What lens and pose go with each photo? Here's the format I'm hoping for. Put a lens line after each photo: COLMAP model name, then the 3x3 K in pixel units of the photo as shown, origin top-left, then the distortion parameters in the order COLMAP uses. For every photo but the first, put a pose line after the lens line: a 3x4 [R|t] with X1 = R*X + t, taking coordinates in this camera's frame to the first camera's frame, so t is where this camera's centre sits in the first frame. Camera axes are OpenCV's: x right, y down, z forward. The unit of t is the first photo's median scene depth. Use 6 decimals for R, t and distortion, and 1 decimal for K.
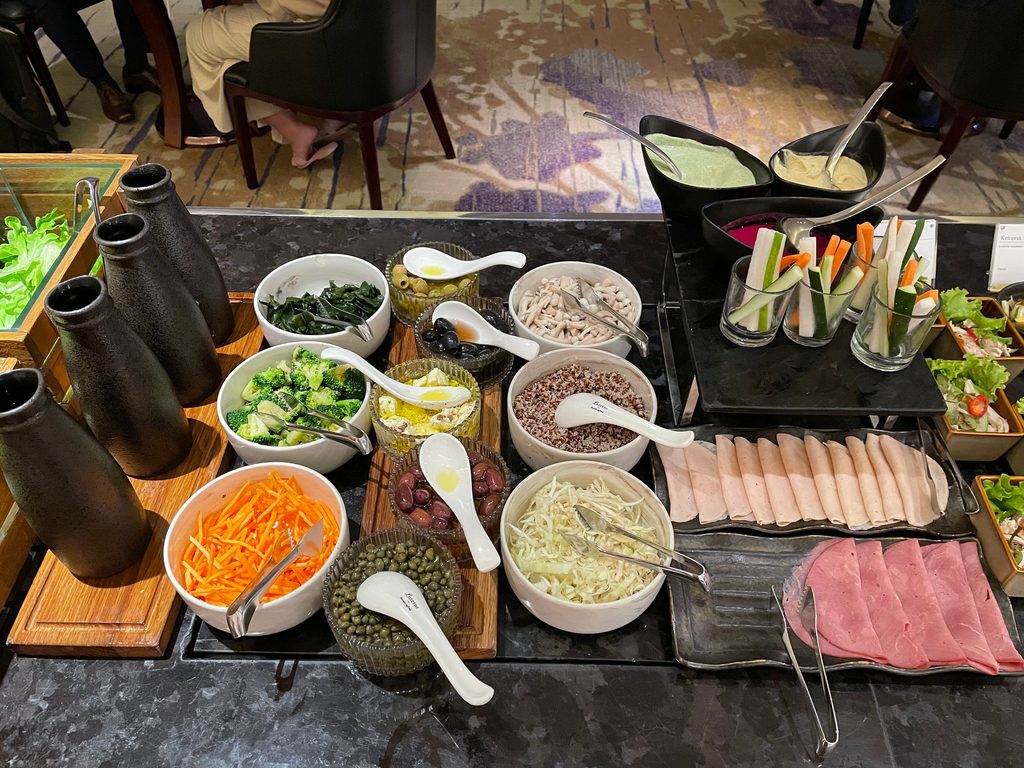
lens RADIAL K [[783.9, 0, 512.0], [0, 783.9, 384.0], [0, 0, 1]] dist [0.089100, -0.119286]
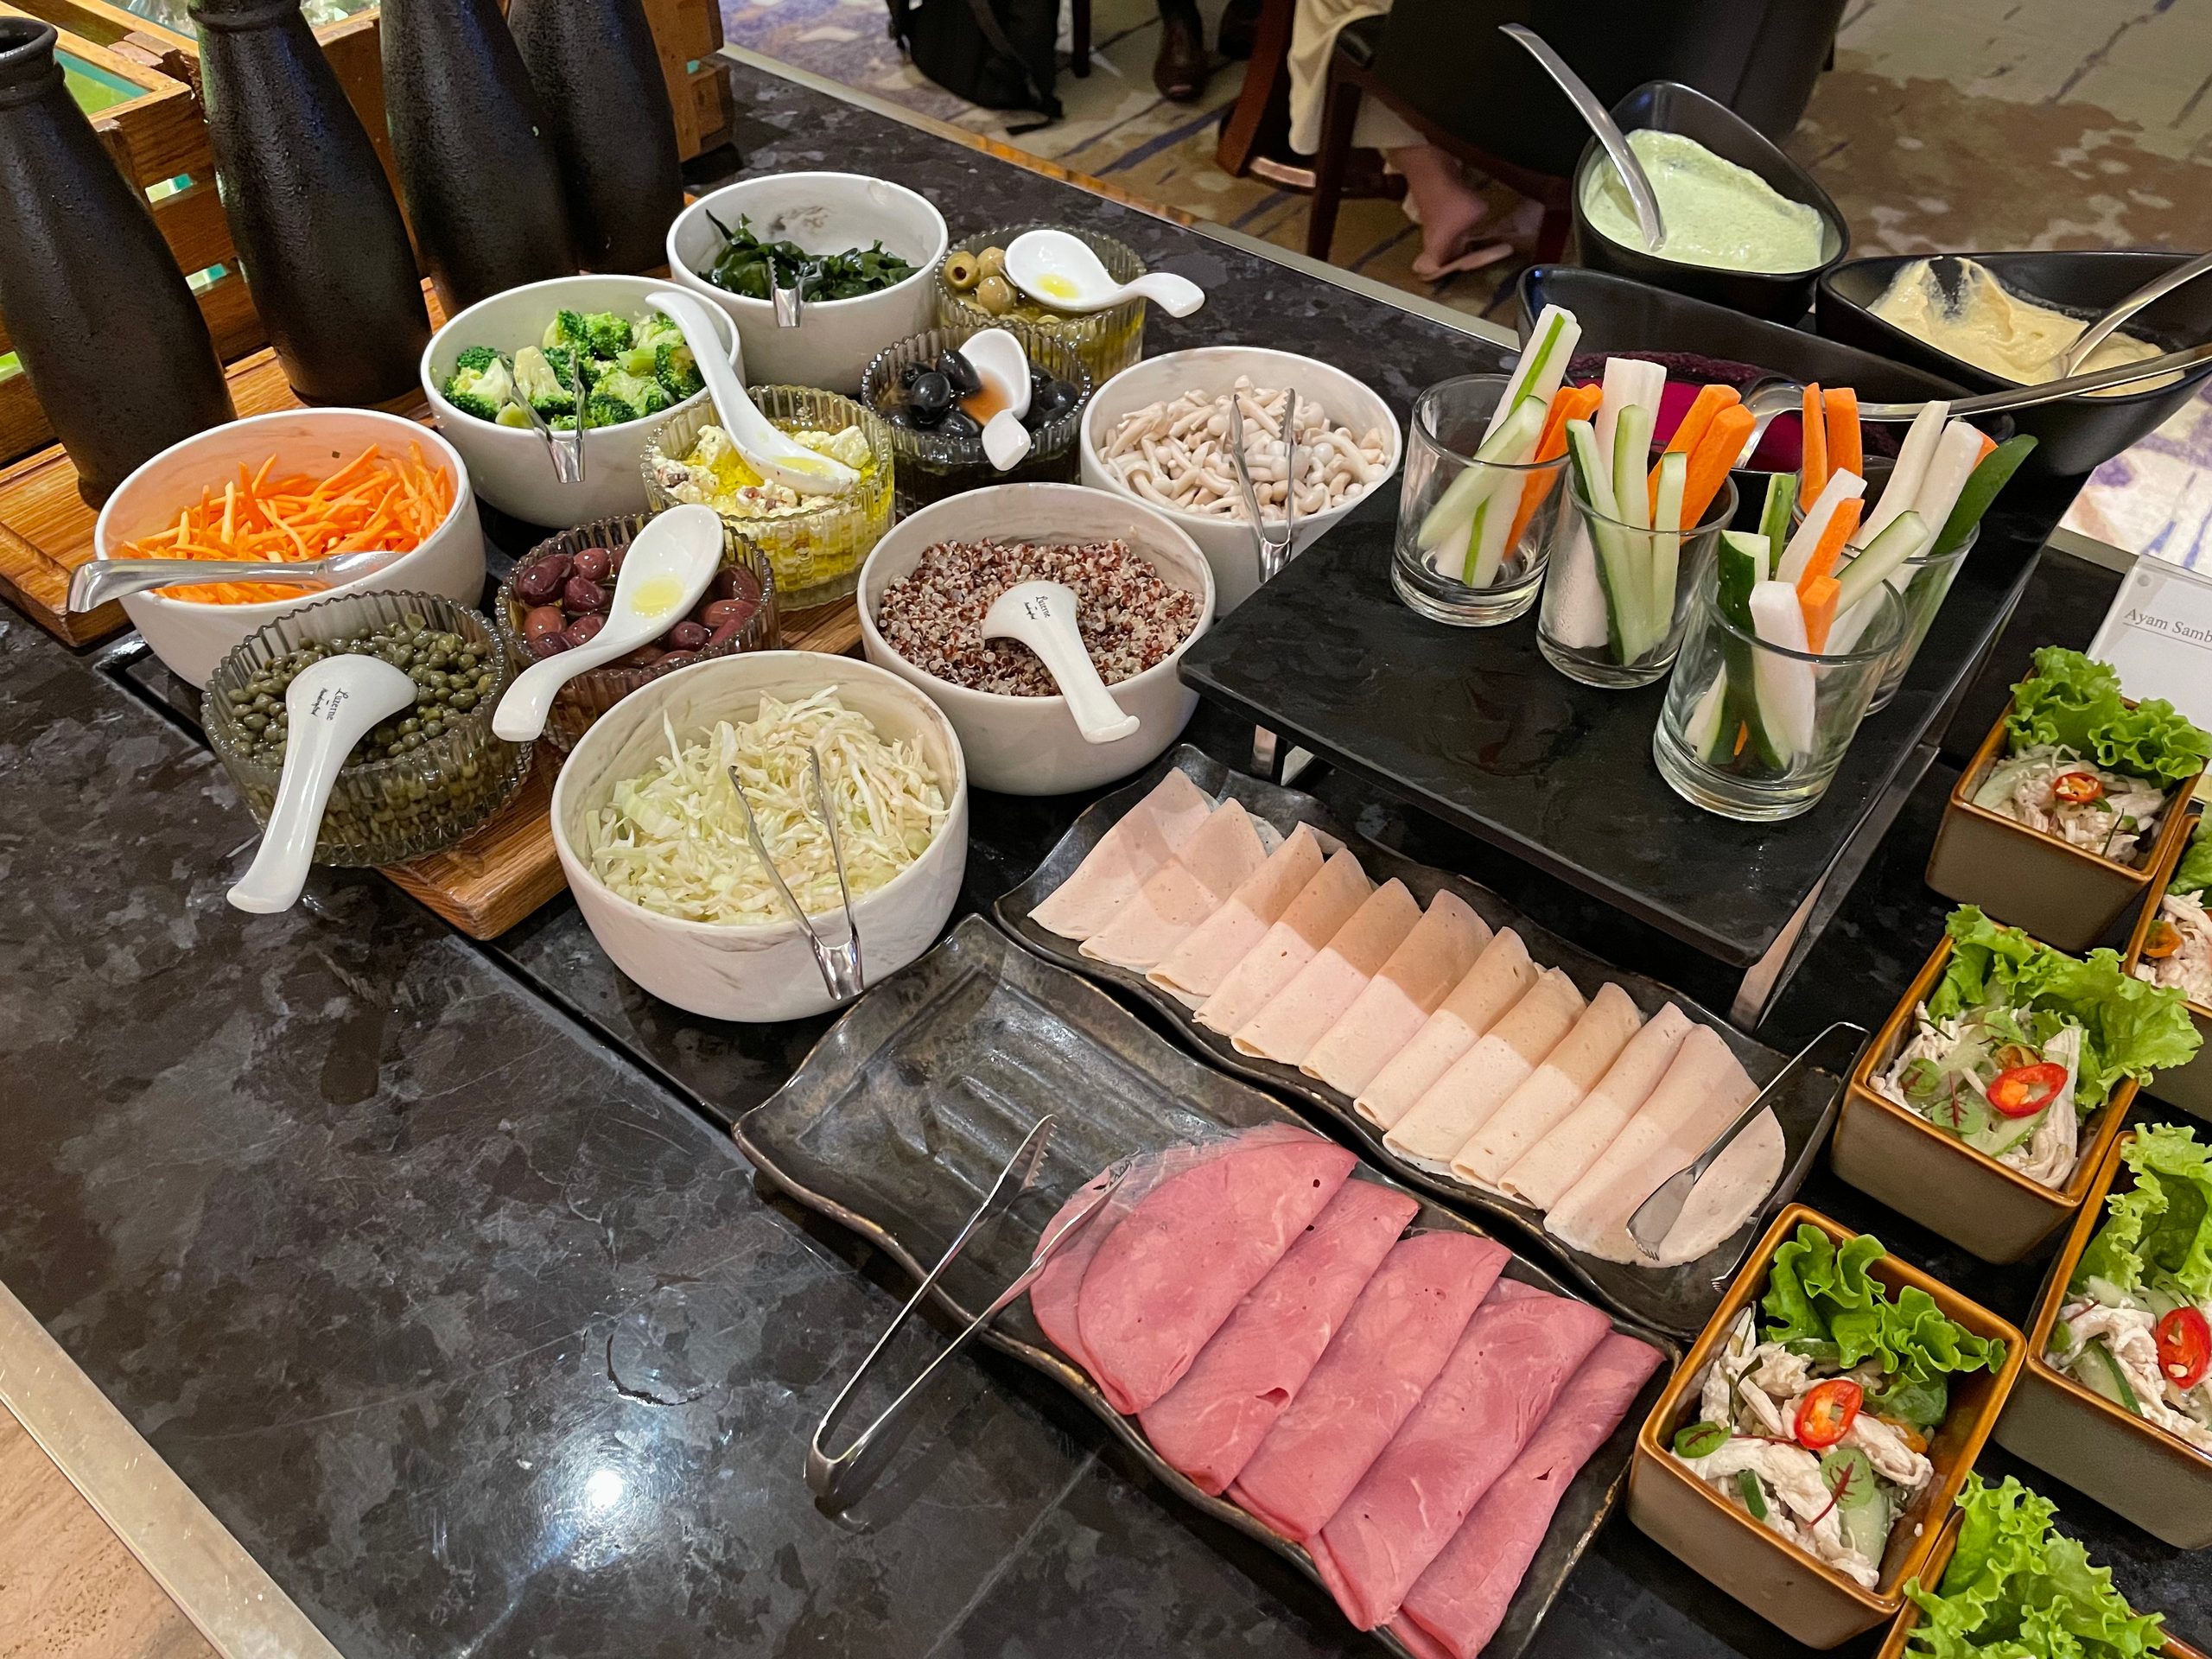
lens RADIAL K [[1693.4, 0, 1106.0], [0, 1693.4, 829.5], [0, 0, 1]] dist [0.089100, -0.119286]
pose [[0.802115, 0.436106, -0.407950, 0.508551], [-0.441308, 0.893122, 0.087061, 0.036723], [0.402317, 0.110199, 0.908844, 0.196960]]
